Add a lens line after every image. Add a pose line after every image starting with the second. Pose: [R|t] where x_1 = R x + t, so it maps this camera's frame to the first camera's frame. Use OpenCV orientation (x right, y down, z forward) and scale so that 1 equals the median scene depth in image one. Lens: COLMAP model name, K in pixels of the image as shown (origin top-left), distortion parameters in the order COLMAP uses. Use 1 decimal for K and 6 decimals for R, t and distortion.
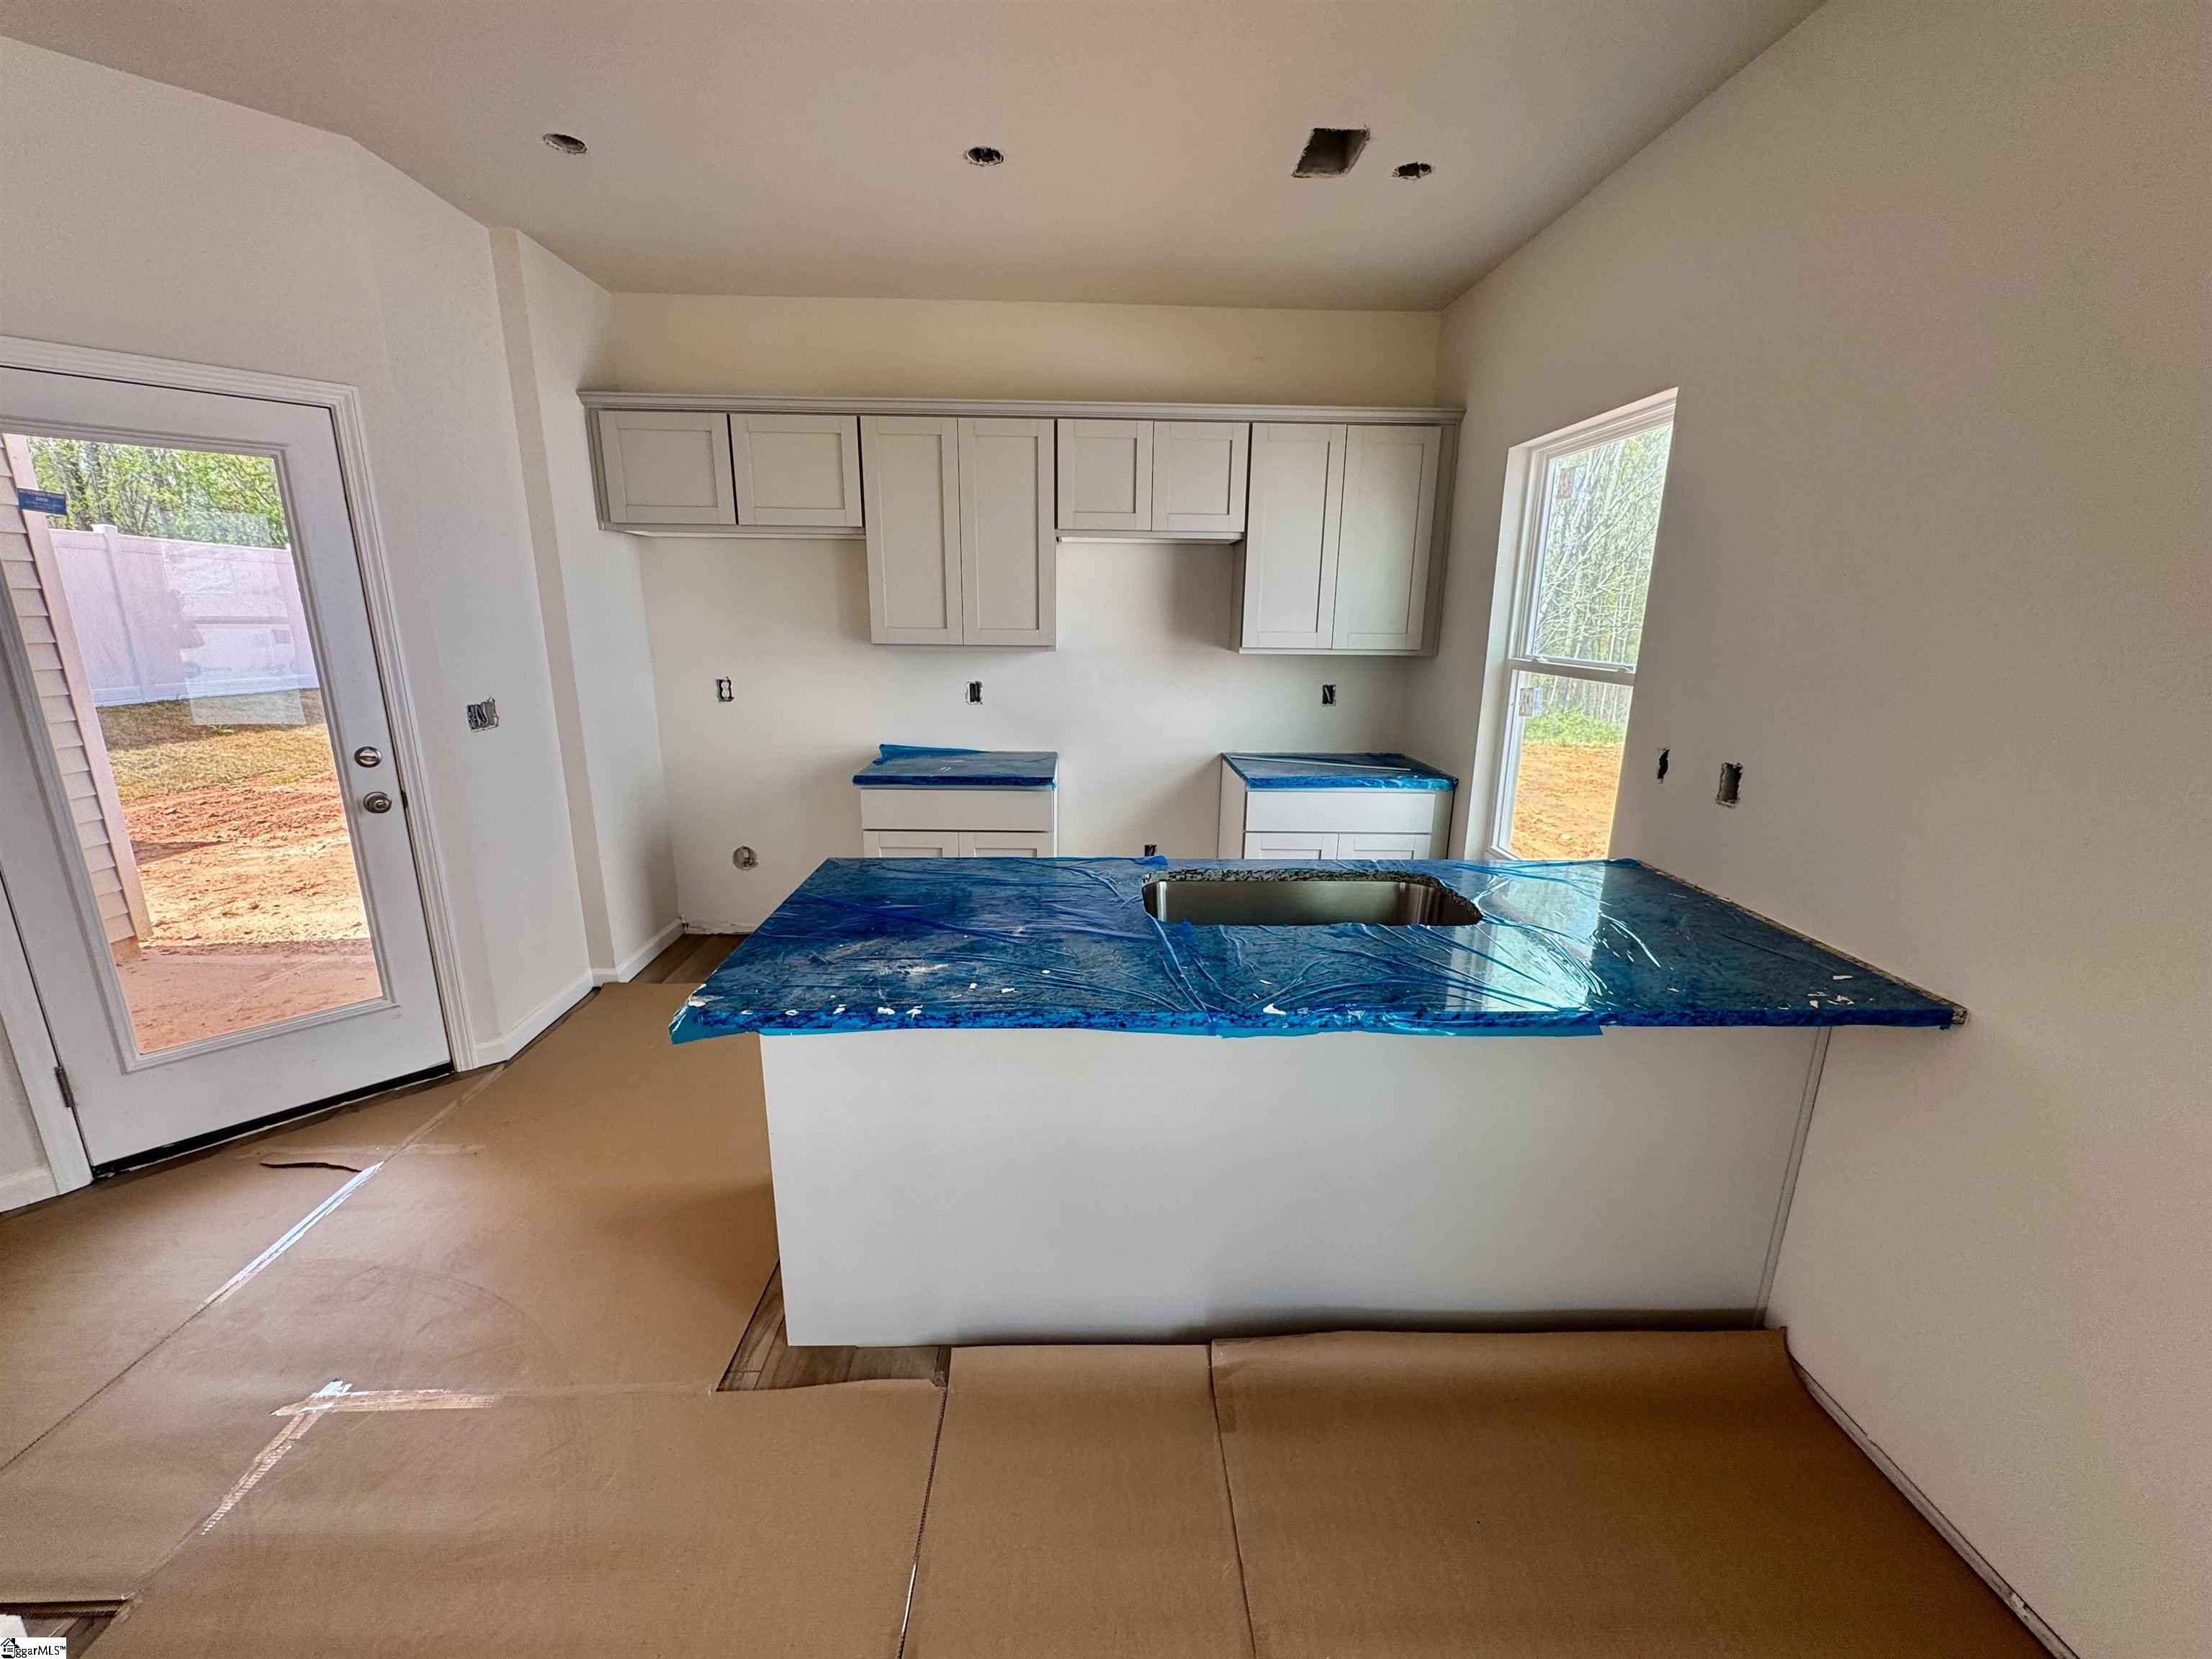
lens RADIAL K [[882.4, 0, 1106.0], [0, 882.4, 829.5], [0, 0, 1]] dist [-0.002673, -0.000101]
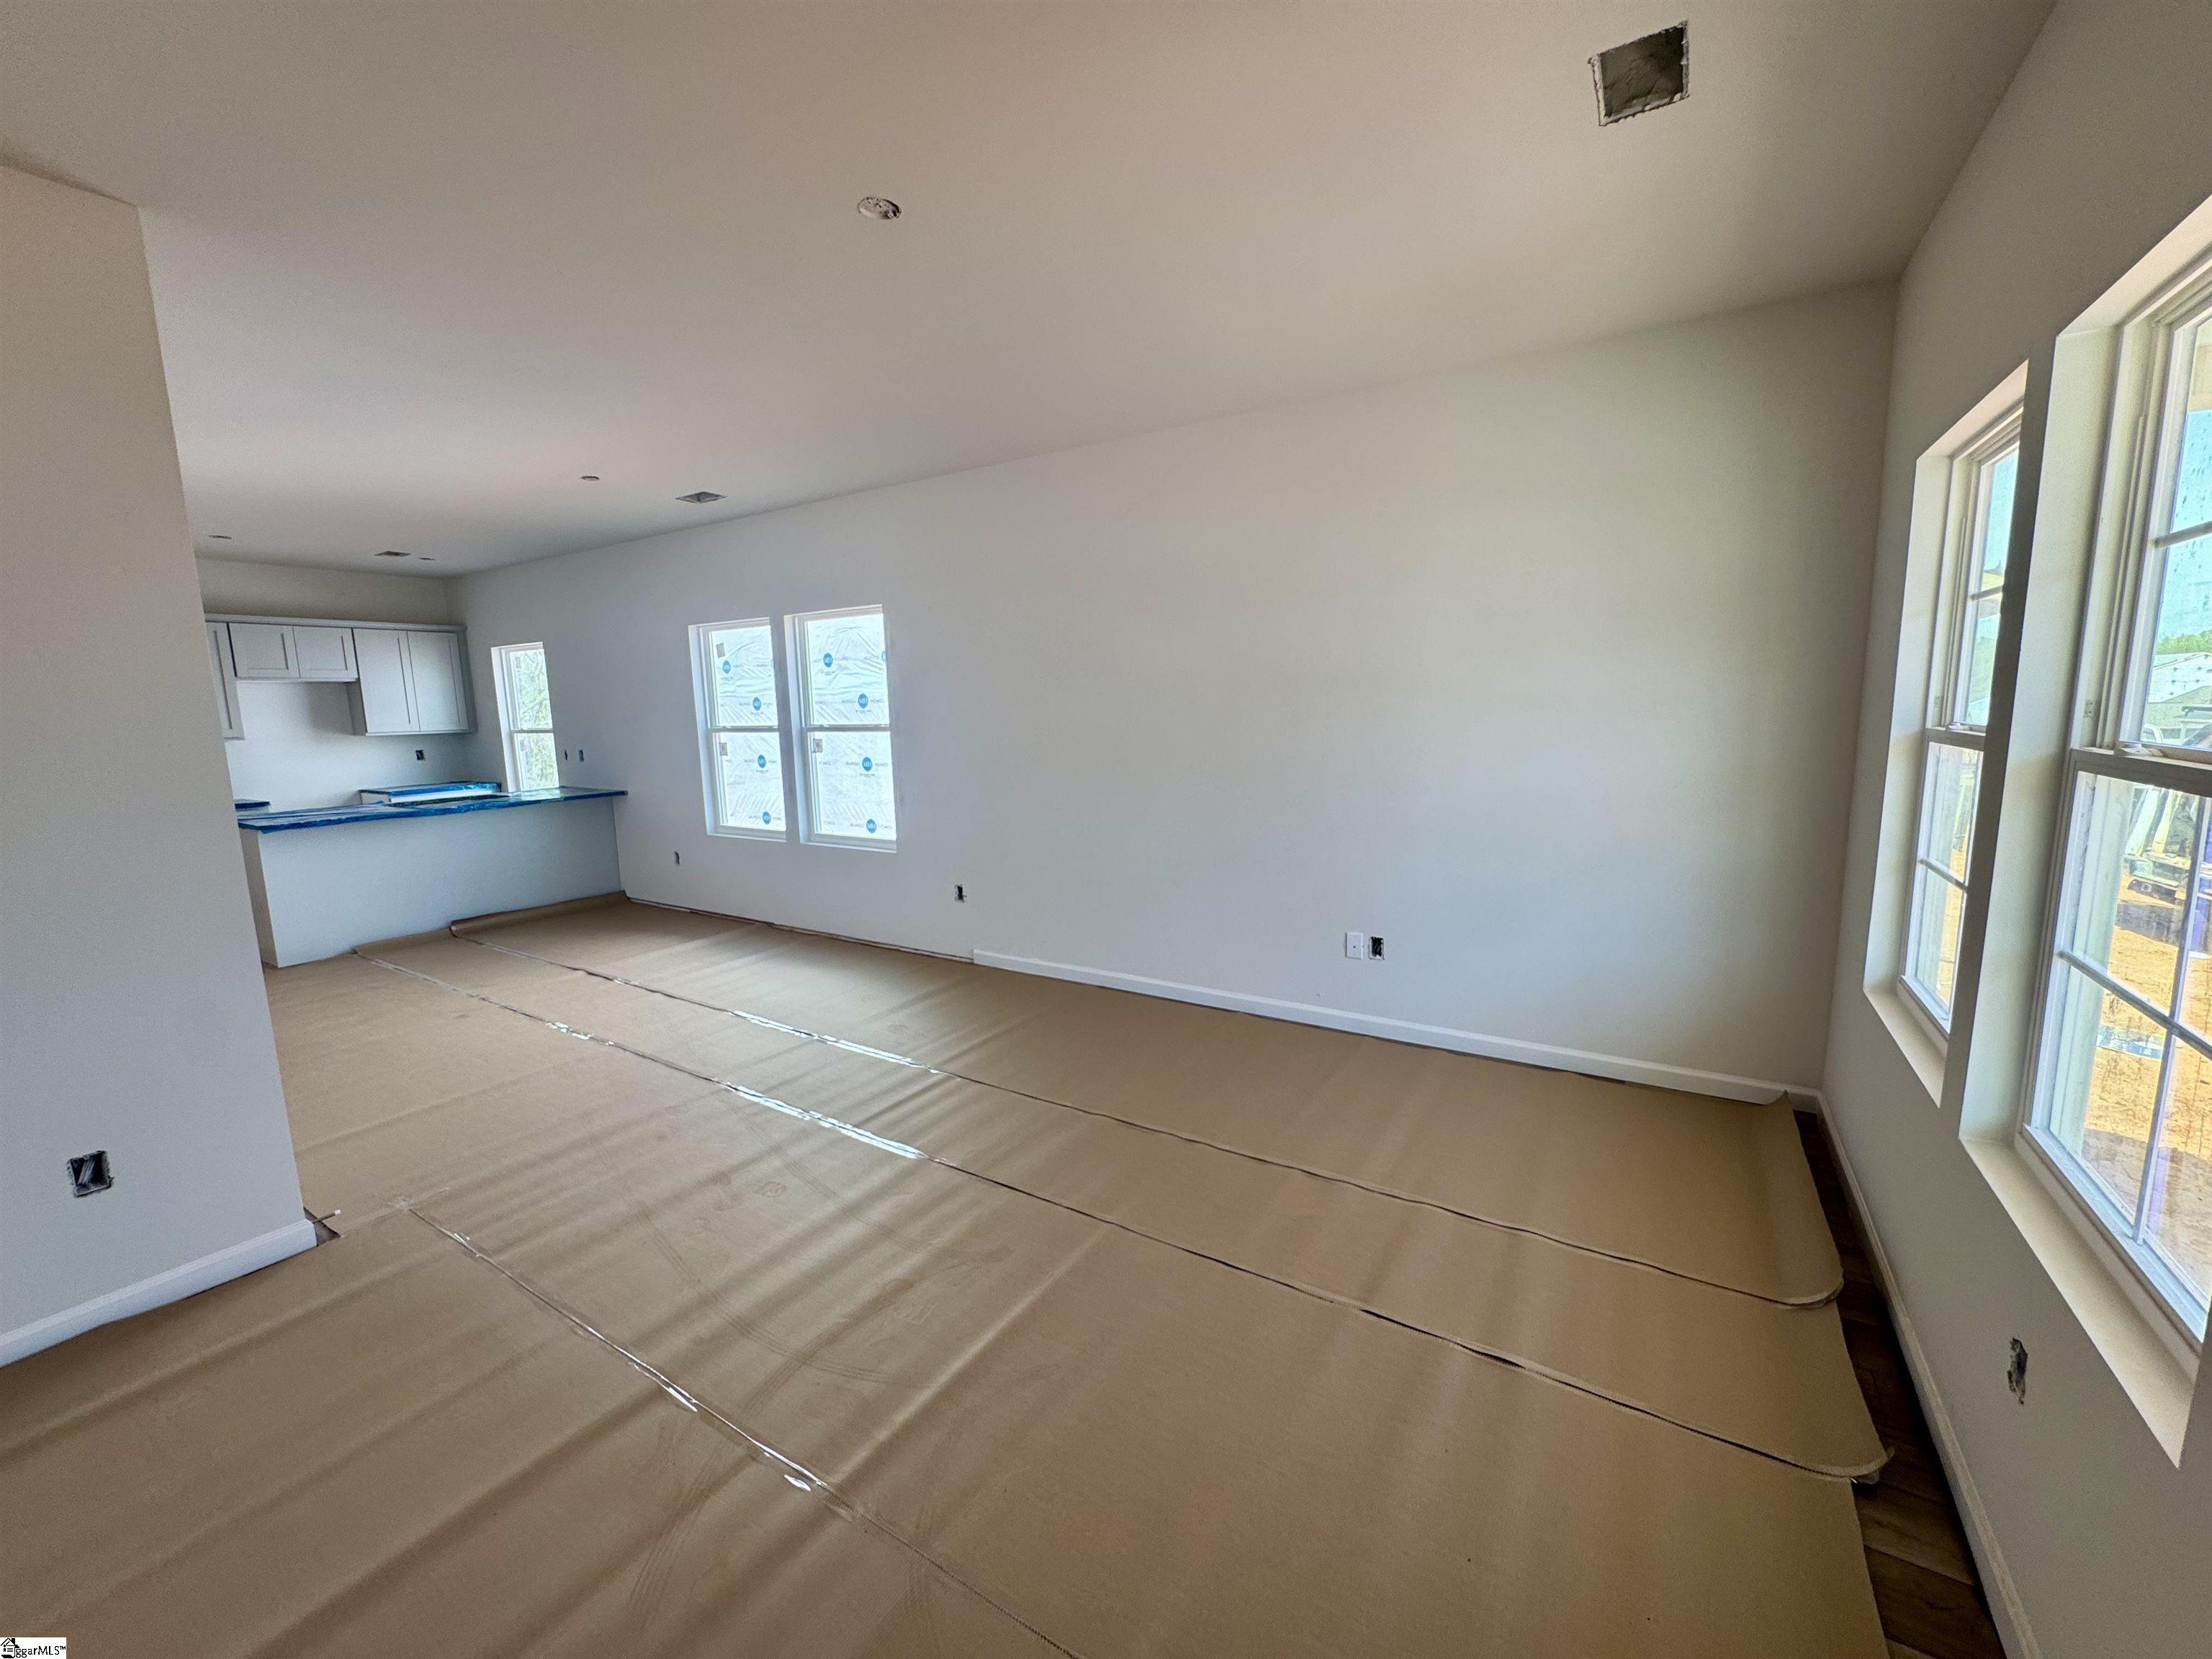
lens RADIAL K [[882.4, 0, 1106.0], [0, 882.4, 829.5], [0, 0, 1]] dist [-0.002673, -0.000101]
pose [[0.559648, -0.142737, 0.816346, -0.610195], [0.230826, 0.972923, 0.011870, 0.398139], [-0.795936, 0.181791, 0.577442, -1.559549]]
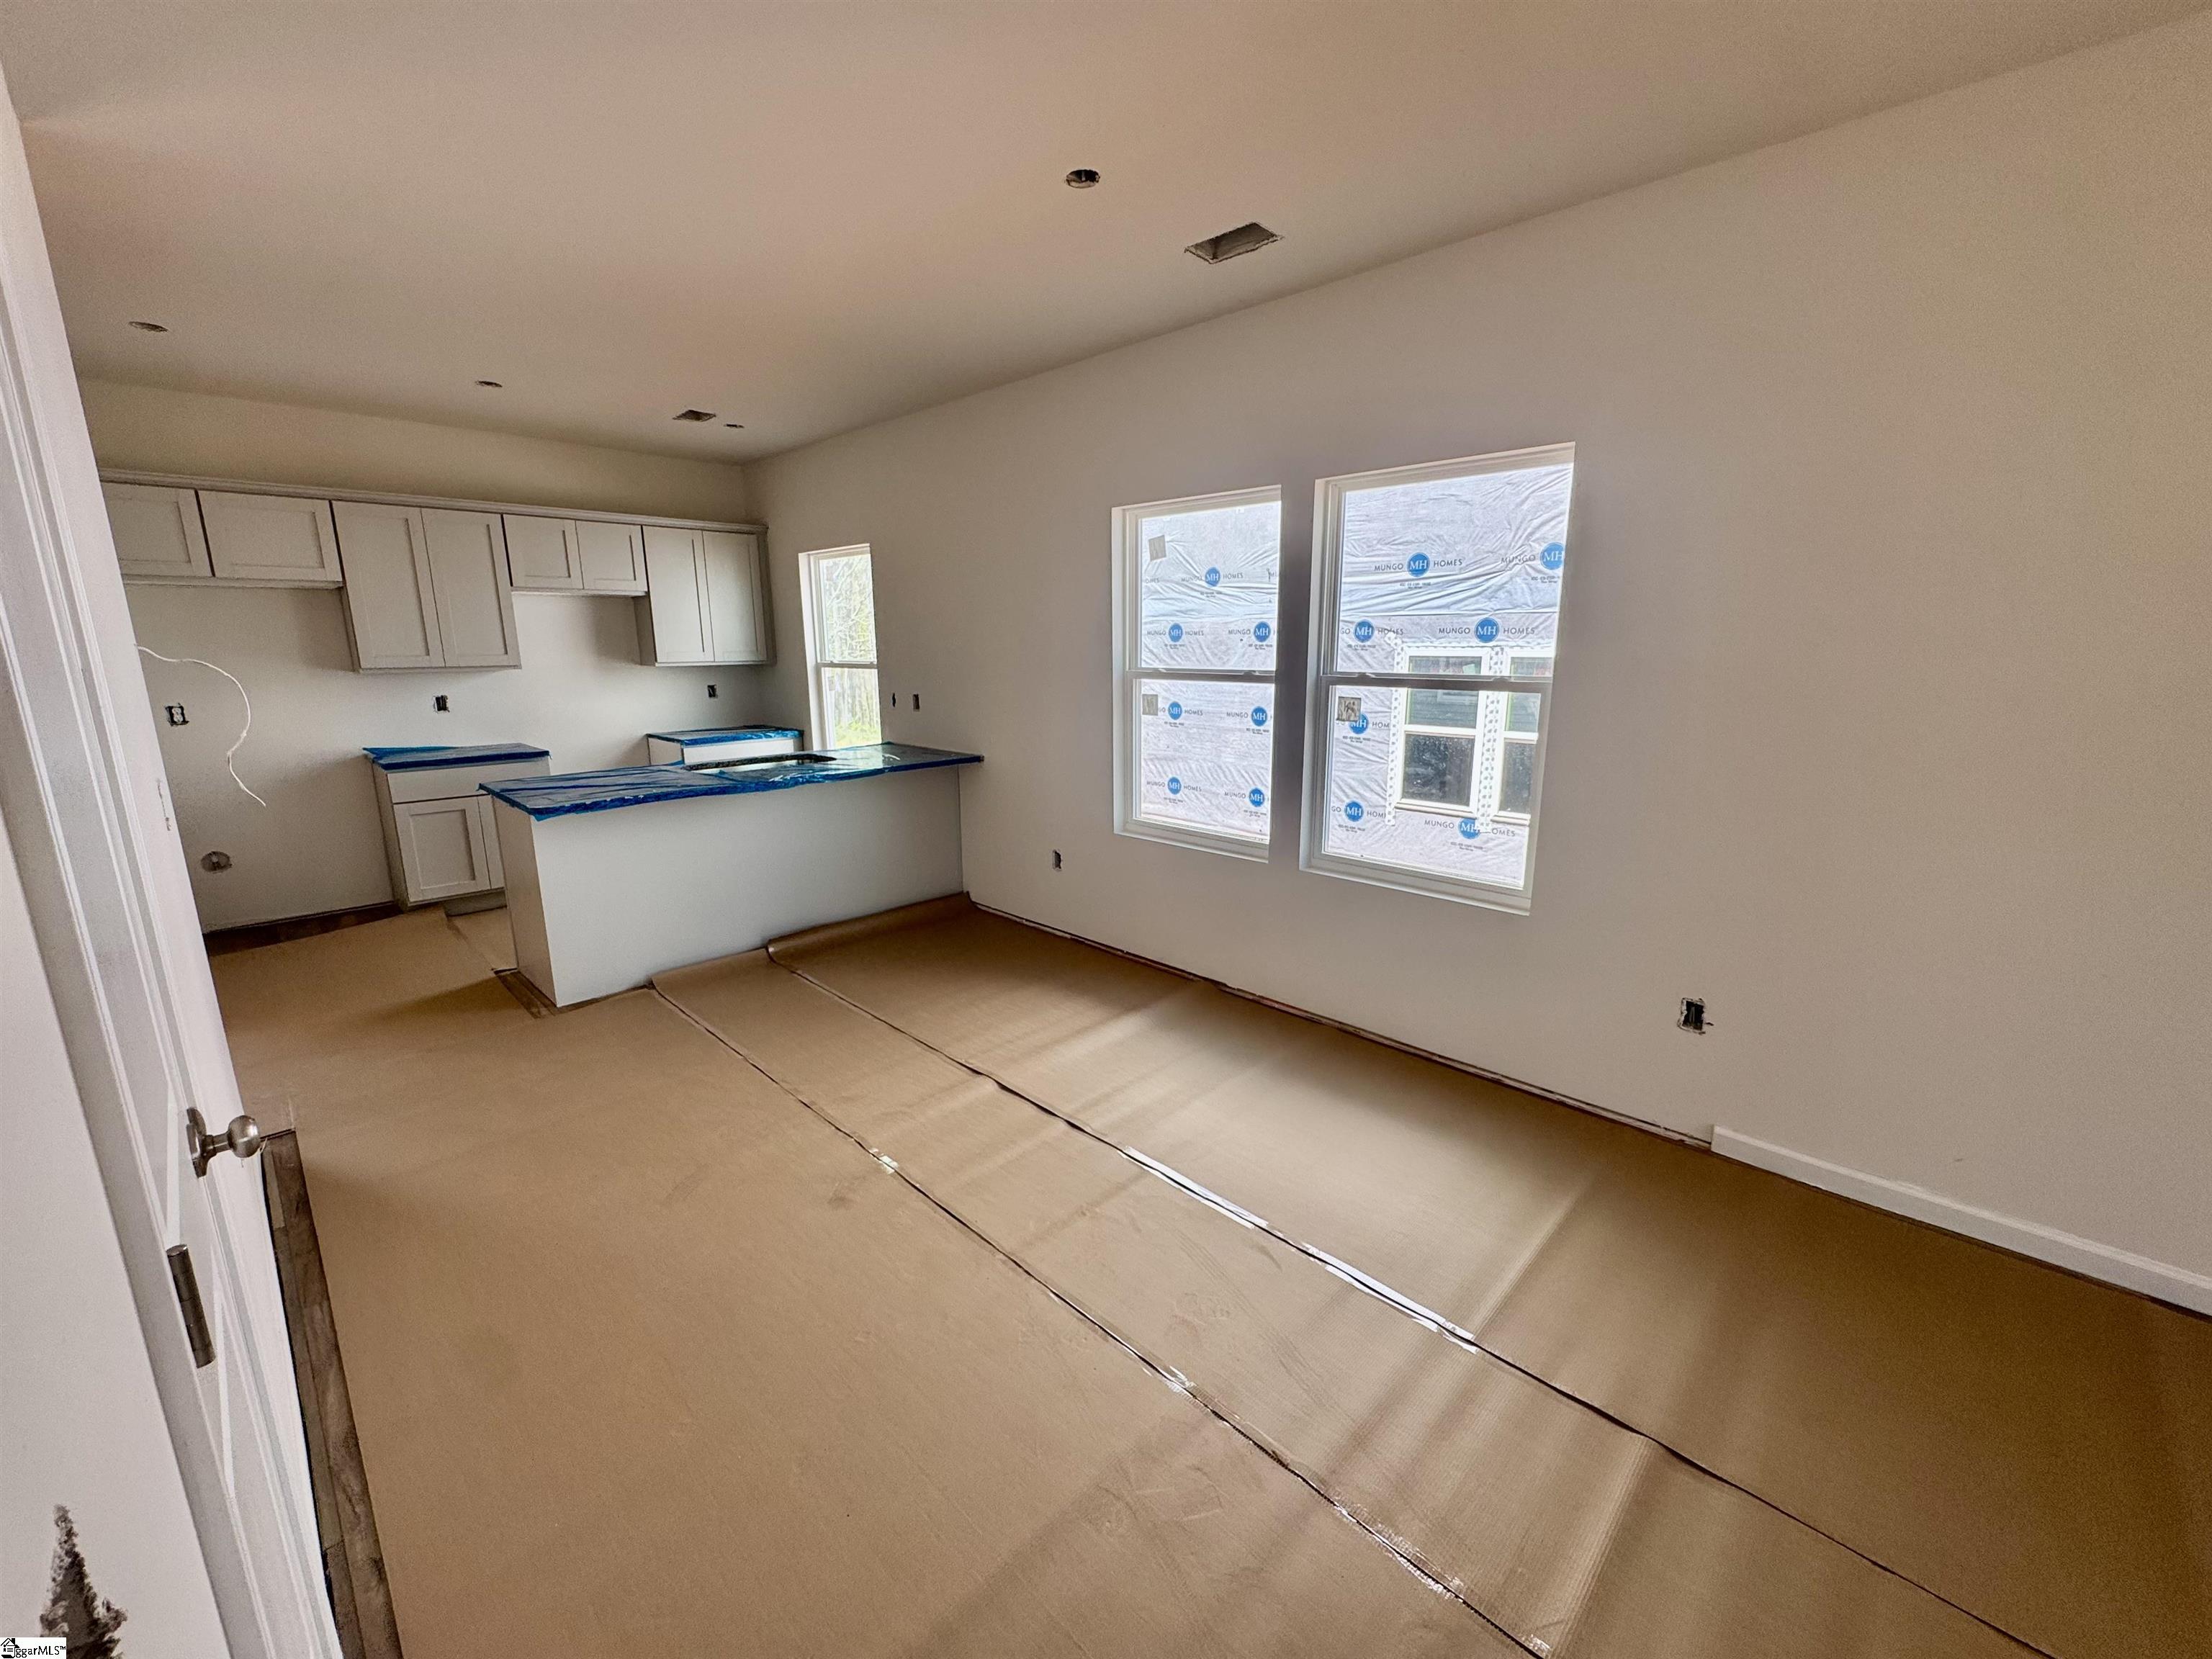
lens RADIAL K [[882.4, 0, 1106.0], [0, 882.4, 829.5], [0, 0, 1]] dist [-0.002673, -0.000101]
pose [[0.719737, -0.160417, 0.675459, -0.404358], [0.181443, 0.982587, 0.040021, 0.181913], [-0.670117, 0.093753, 0.736311, -0.720193]]
